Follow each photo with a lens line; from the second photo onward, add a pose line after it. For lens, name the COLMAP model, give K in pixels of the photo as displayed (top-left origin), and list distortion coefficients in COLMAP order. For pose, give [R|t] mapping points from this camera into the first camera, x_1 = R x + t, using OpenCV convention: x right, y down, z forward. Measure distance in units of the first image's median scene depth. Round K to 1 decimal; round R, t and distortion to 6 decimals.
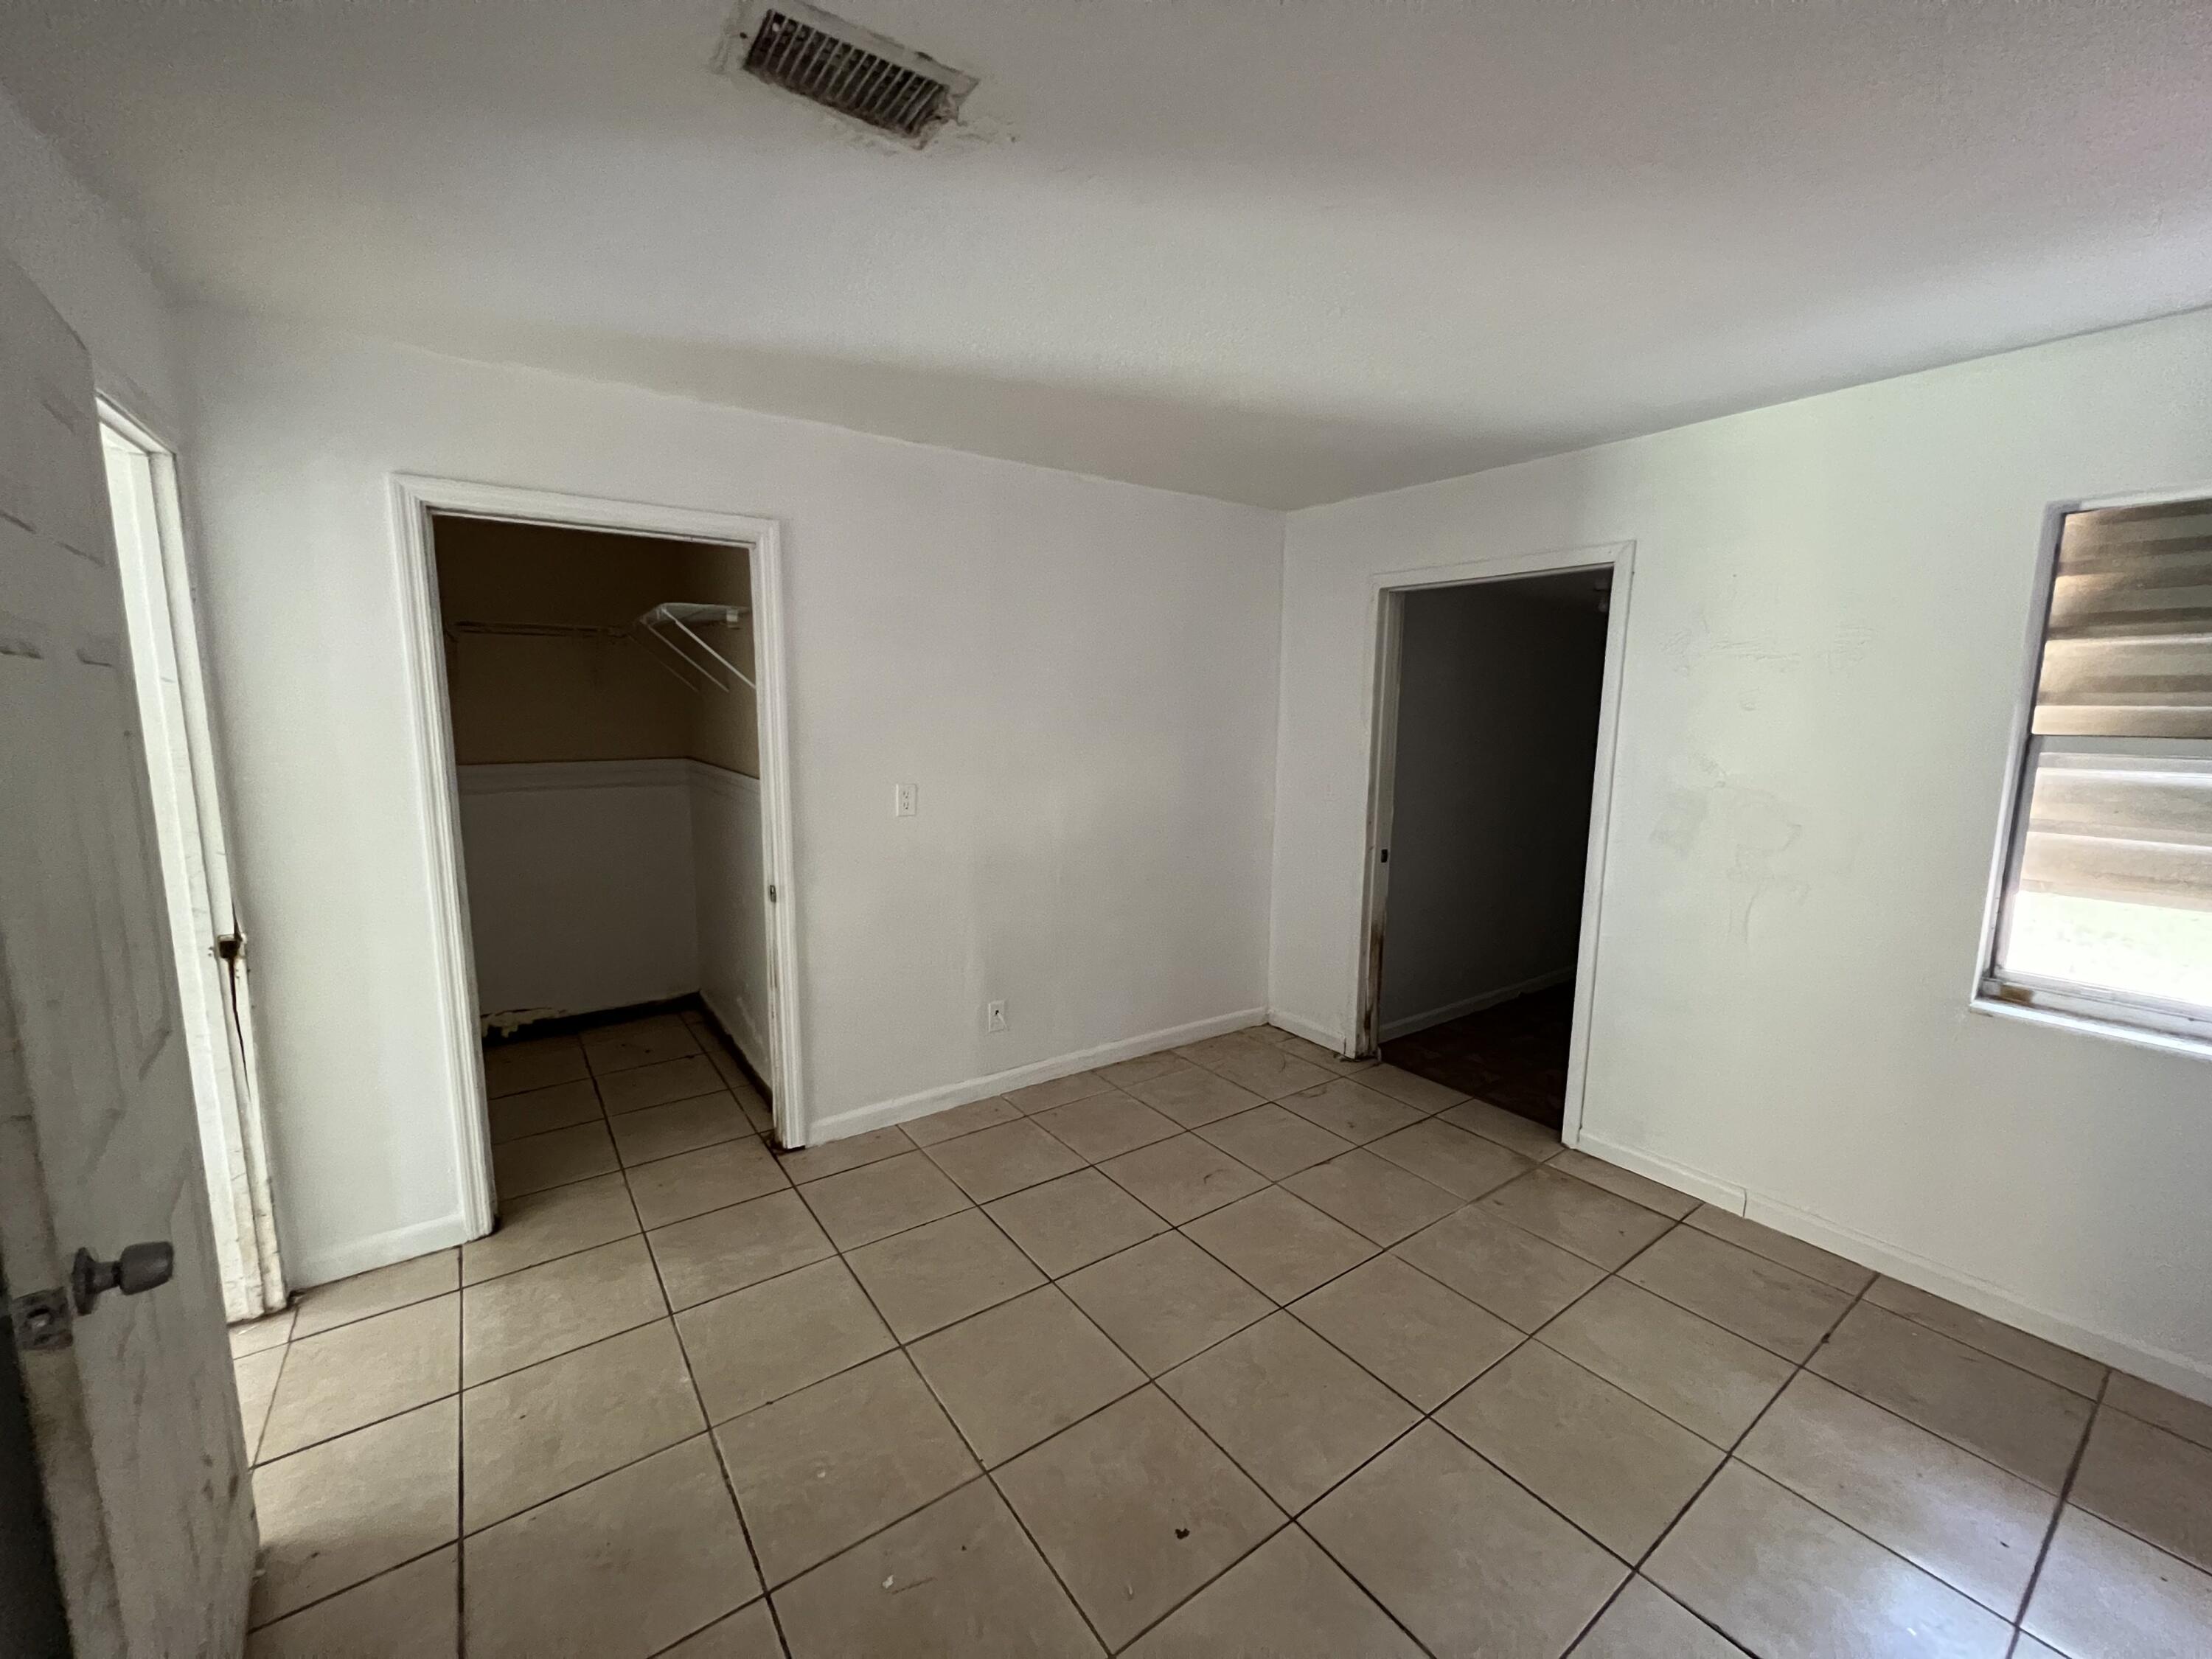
lens RADIAL K [[889.6, 0, 1113.4], [0, 889.6, 833.6], [0, 0, 1]] dist [-0.003527, 0.000524]
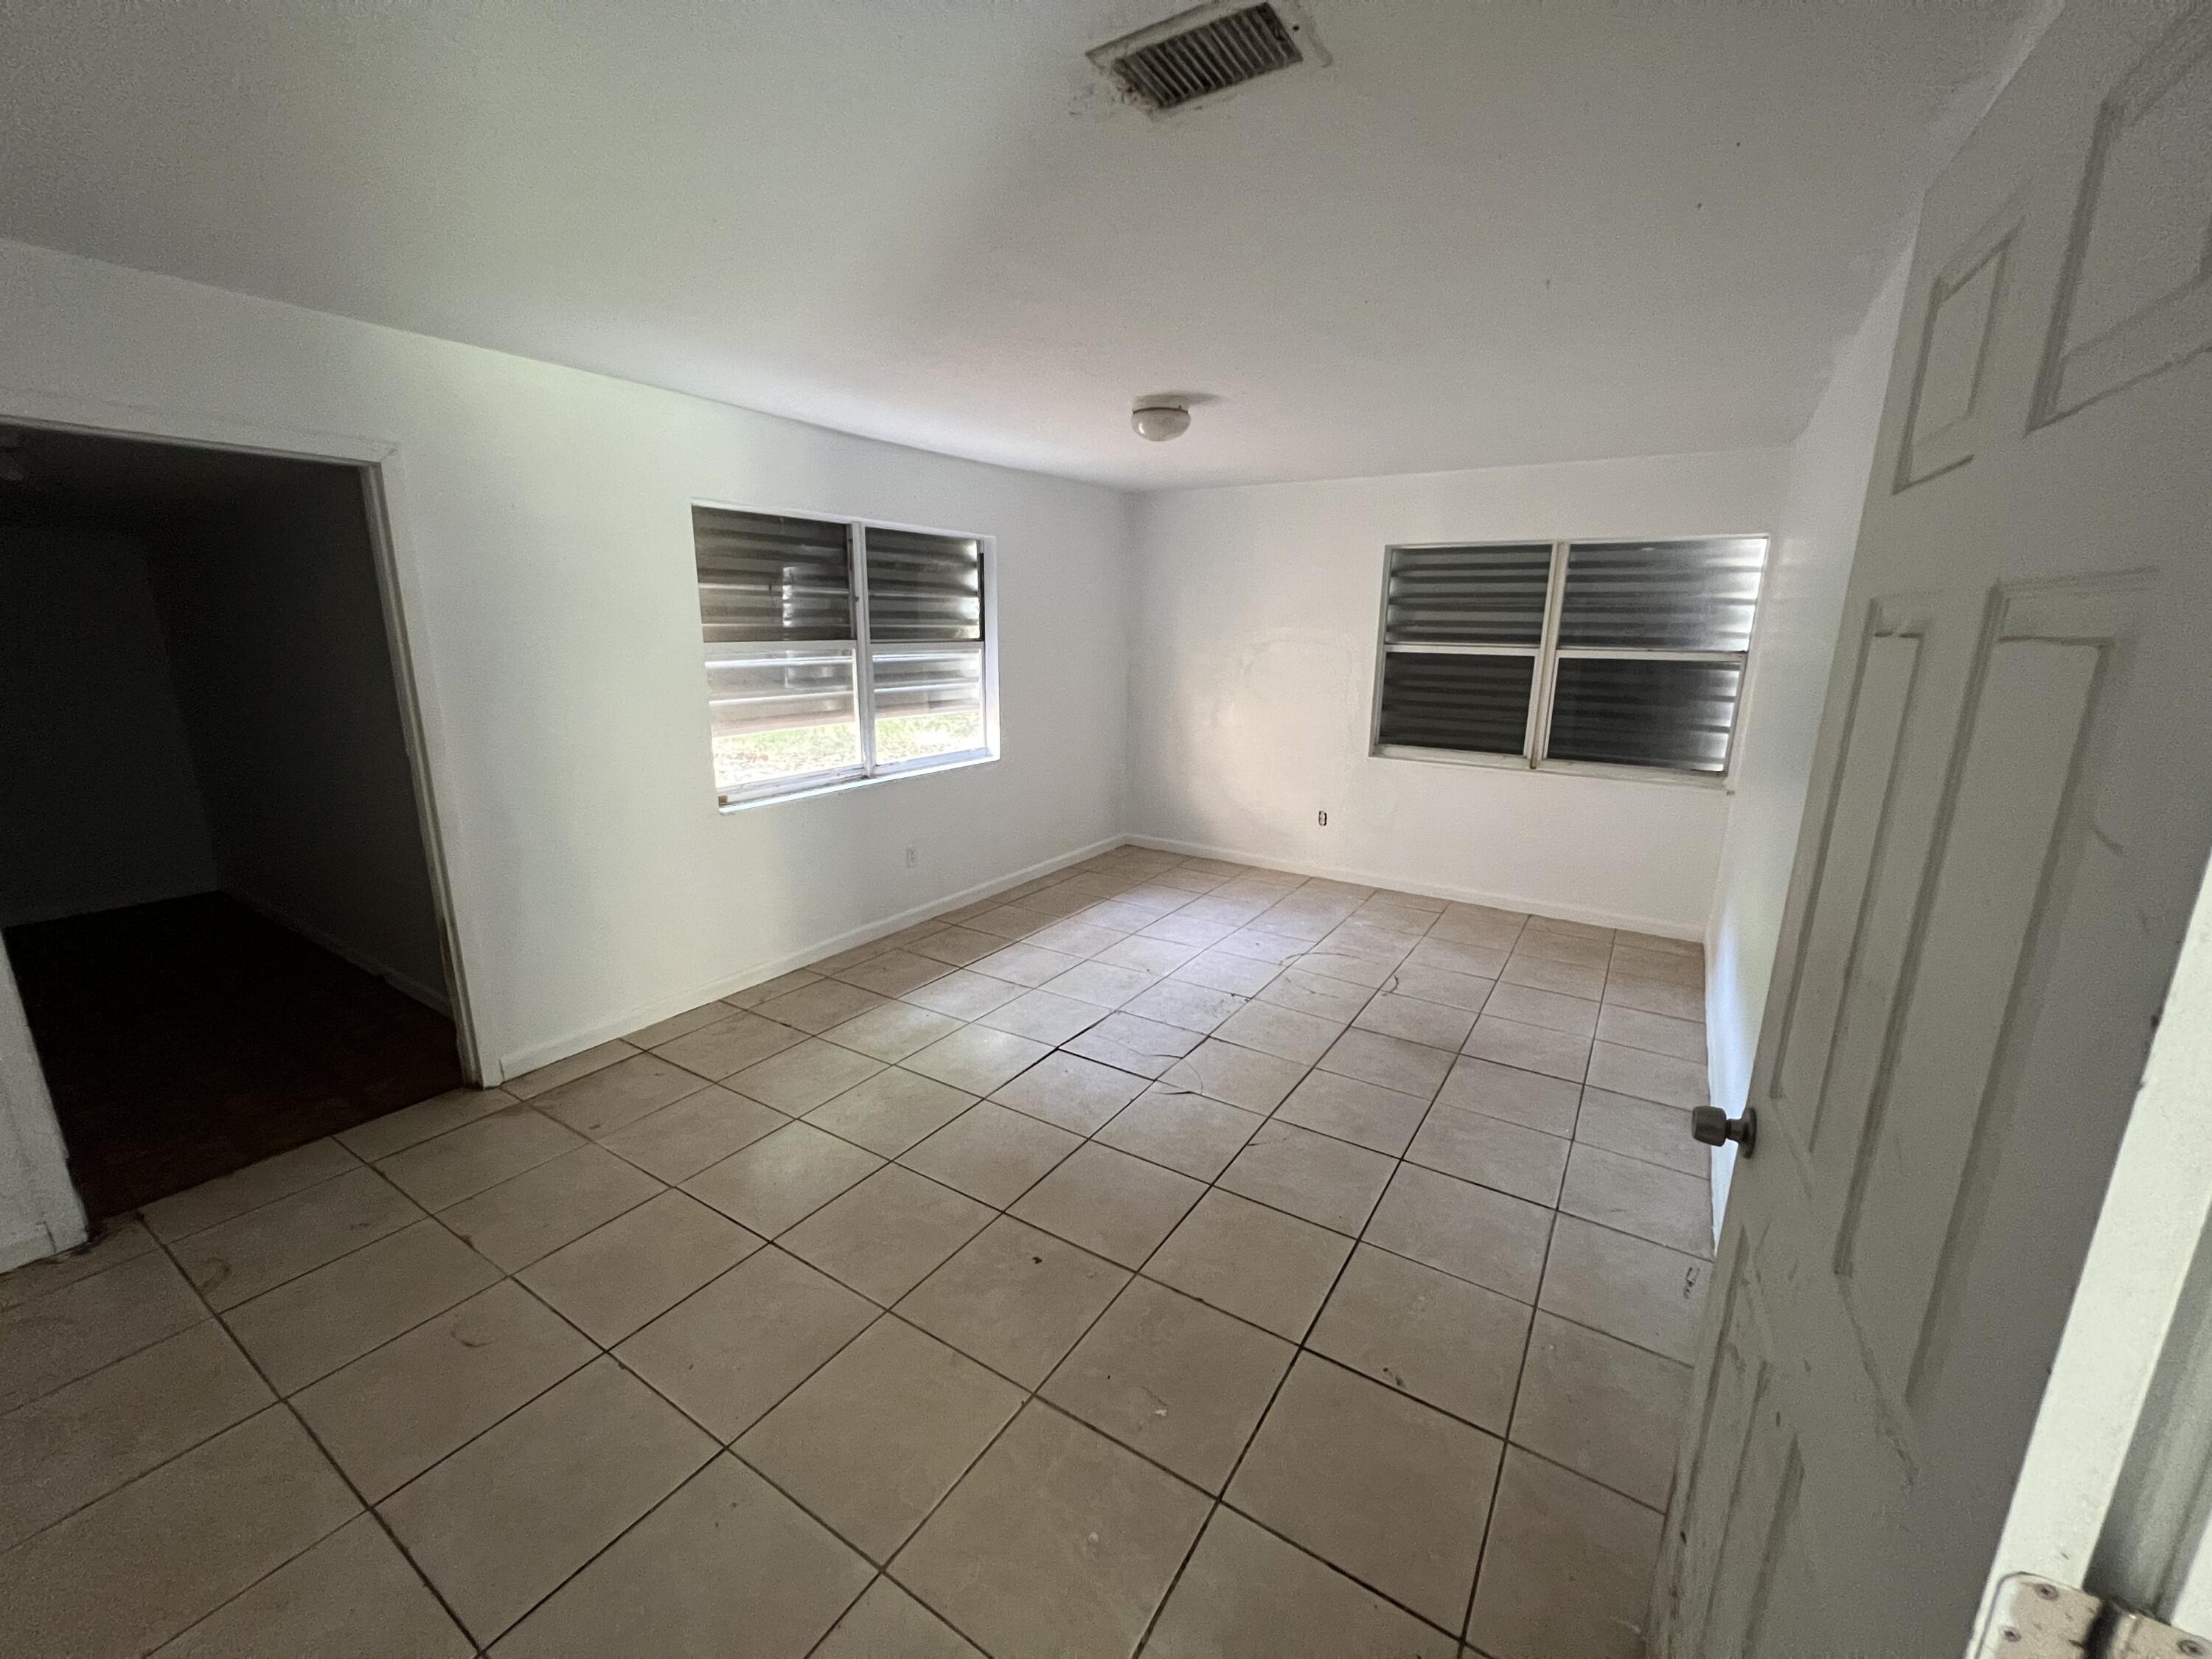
lens RADIAL K [[887.9, 0, 1108.0], [0, 887.9, 832.9], [0, 0, 1]] dist [-0.000814, 0.000347]
pose [[-0.367669, -0.227332, 0.901743, -0.837263], [0.118851, 0.950222, 0.288014, -0.168921], [-0.922331, 0.213067, -0.322348, 0.968070]]
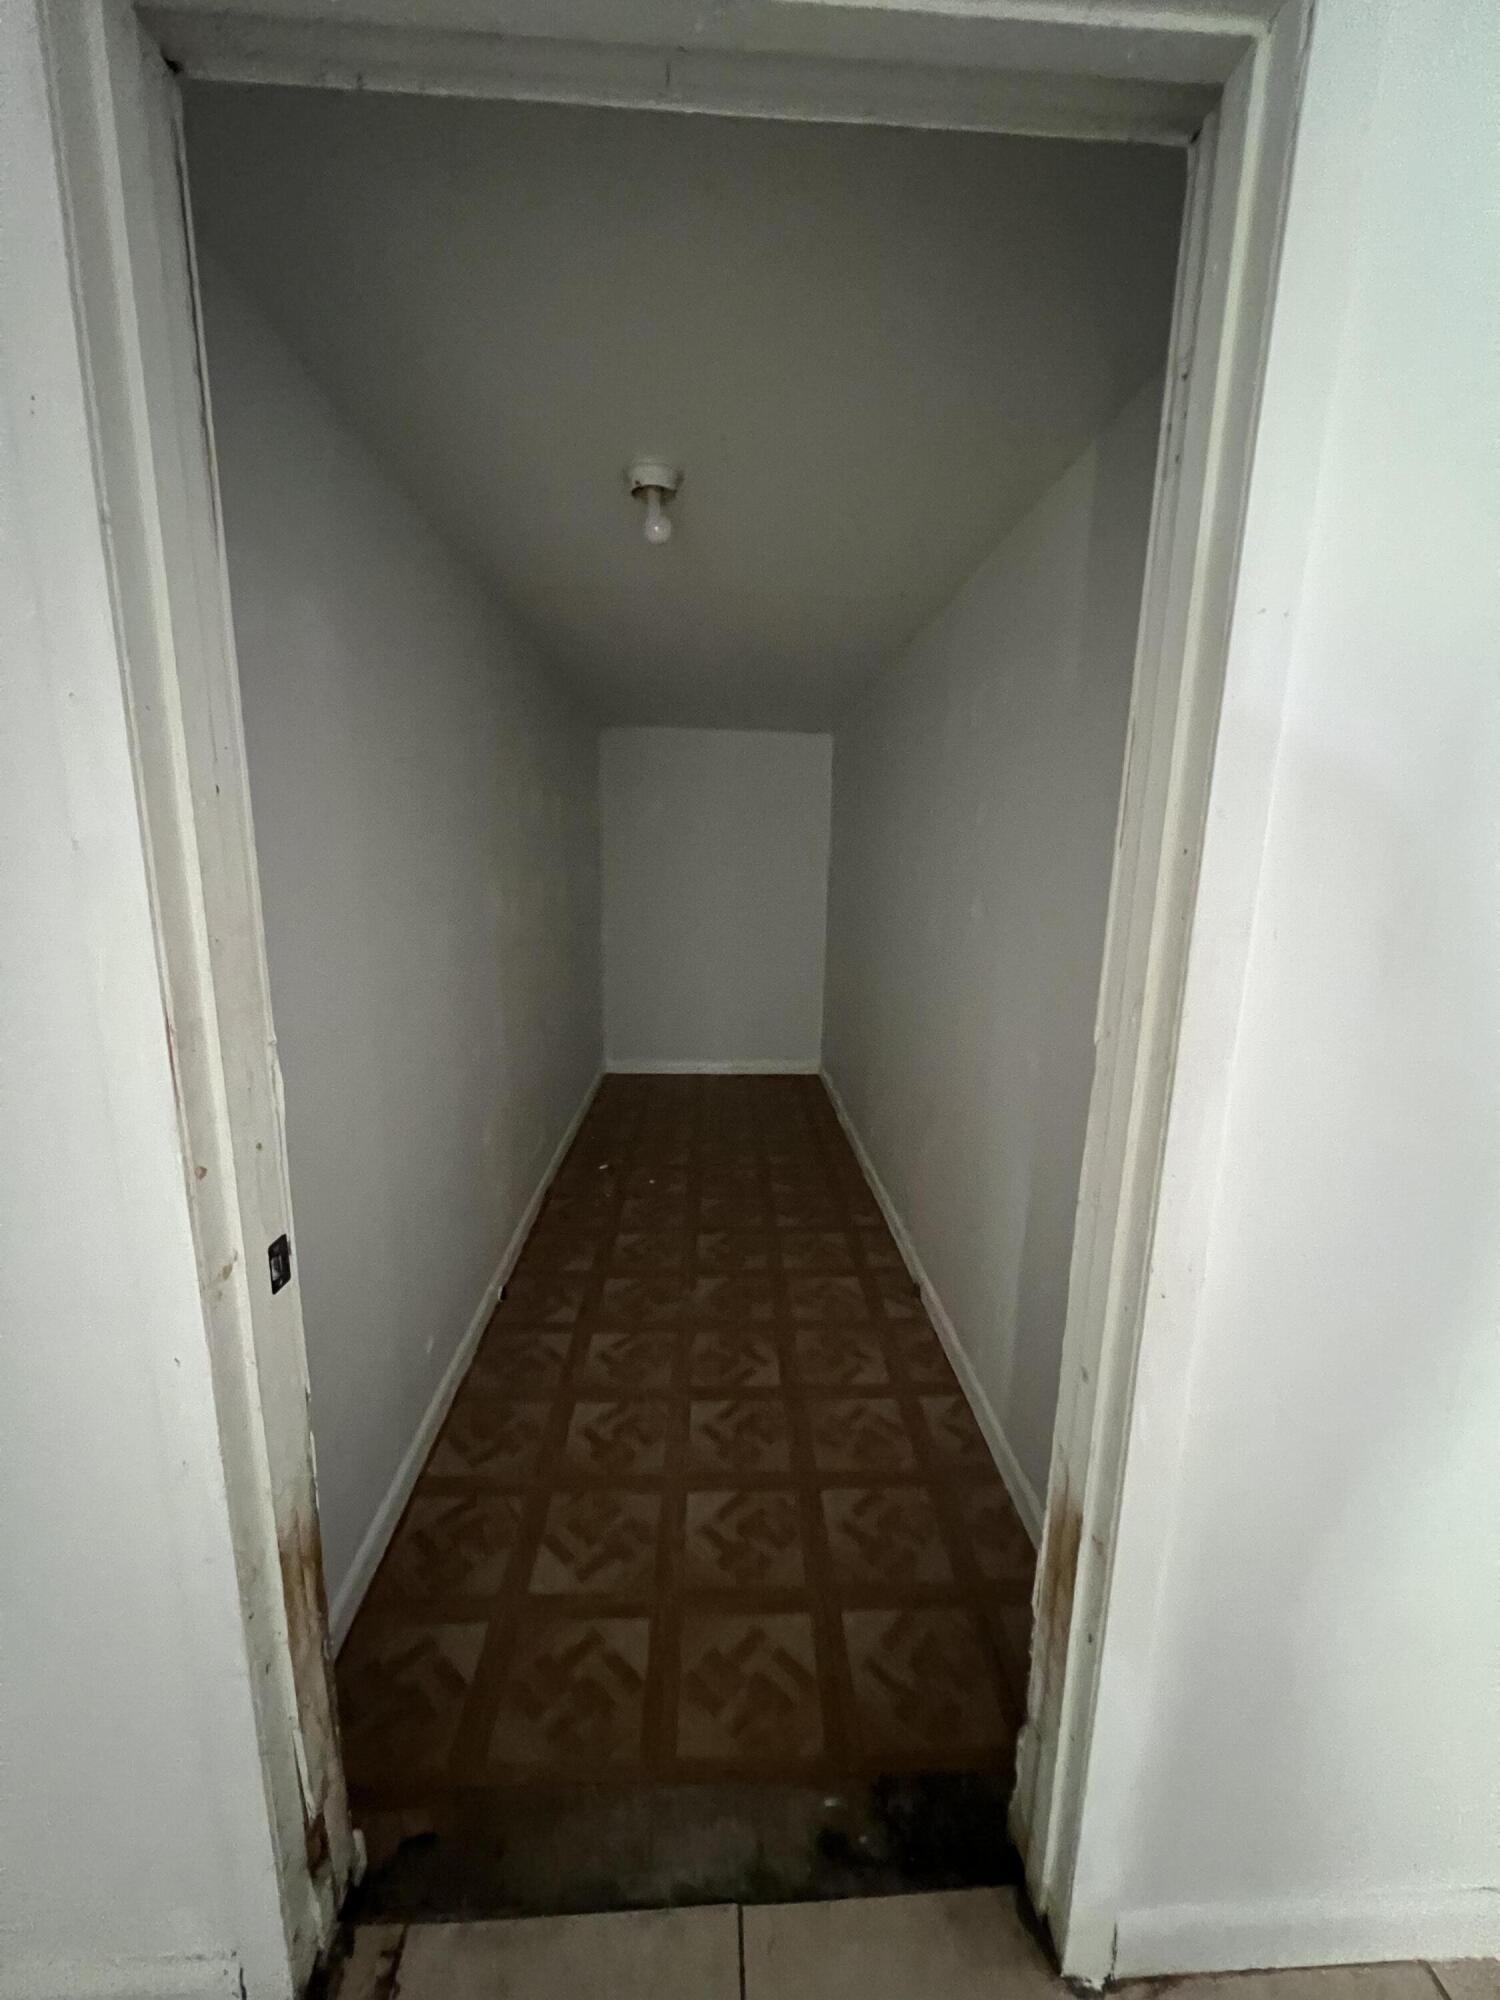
lens RADIAL K [[802.8, 0, 747.3], [0, 802.8, 995.4], [0, 0, 1]] dist [-0.000814, 0.000347]
pose [[0.539302, -0.169304, 0.824918, 0.375260], [0.110162, 0.985348, 0.130209, -0.120722], [-0.834876, 0.020653, 0.550051, 1.420181]]
